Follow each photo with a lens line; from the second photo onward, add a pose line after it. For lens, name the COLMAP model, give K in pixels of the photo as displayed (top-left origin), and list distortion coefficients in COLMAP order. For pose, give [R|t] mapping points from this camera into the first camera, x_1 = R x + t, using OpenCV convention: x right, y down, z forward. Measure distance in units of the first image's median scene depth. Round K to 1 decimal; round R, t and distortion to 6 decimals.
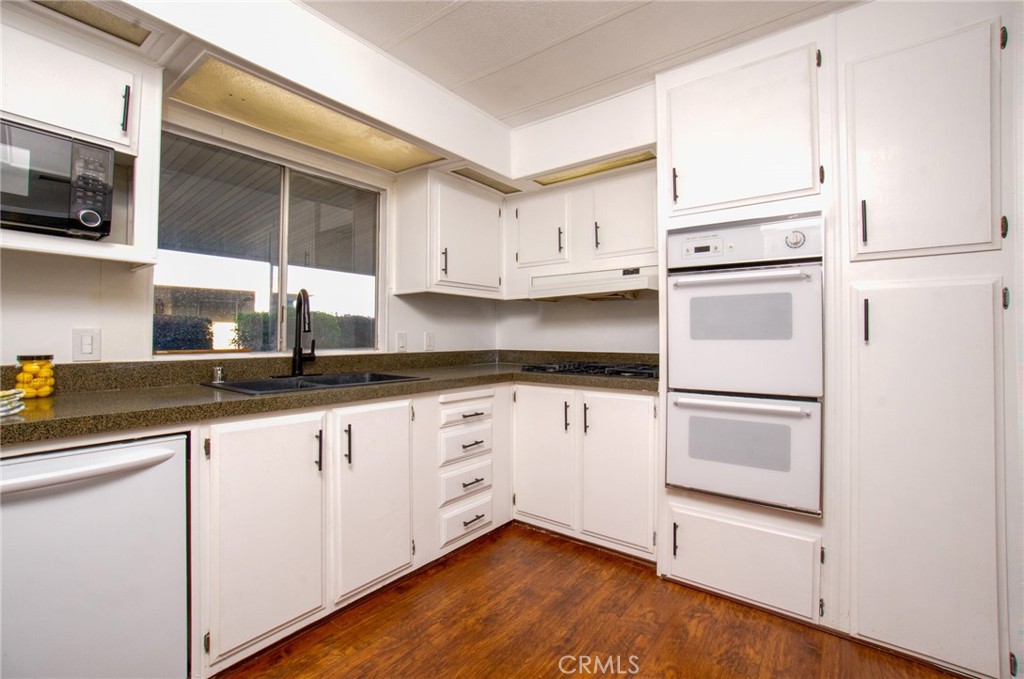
lens RADIAL K [[448.5, 0, 508.1], [0, 448.5, 332.6], [0, 0, 1]] dist [-0.061492, 0.022608]
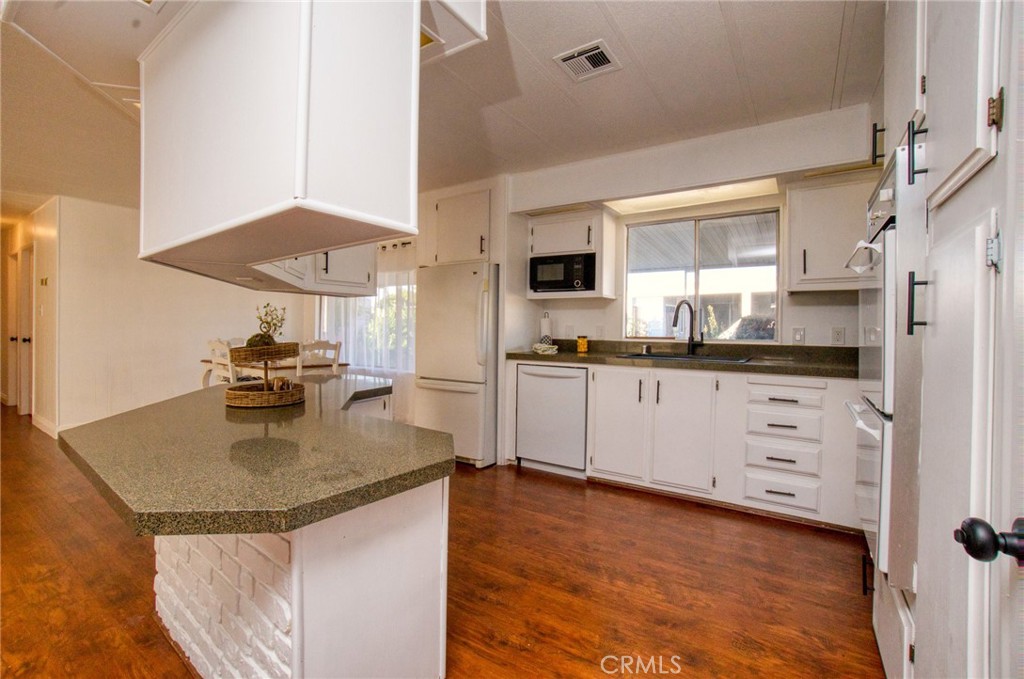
lens RADIAL K [[448.5, 0, 508.1], [0, 448.5, 332.6], [0, 0, 1]] dist [-0.061492, 0.022608]
pose [[0.058646, 0.015624, -0.998157, 1.269057], [0.000704, 0.999877, 0.015693, -0.008677], [0.998279, -0.001623, 0.058628, 0.301454]]
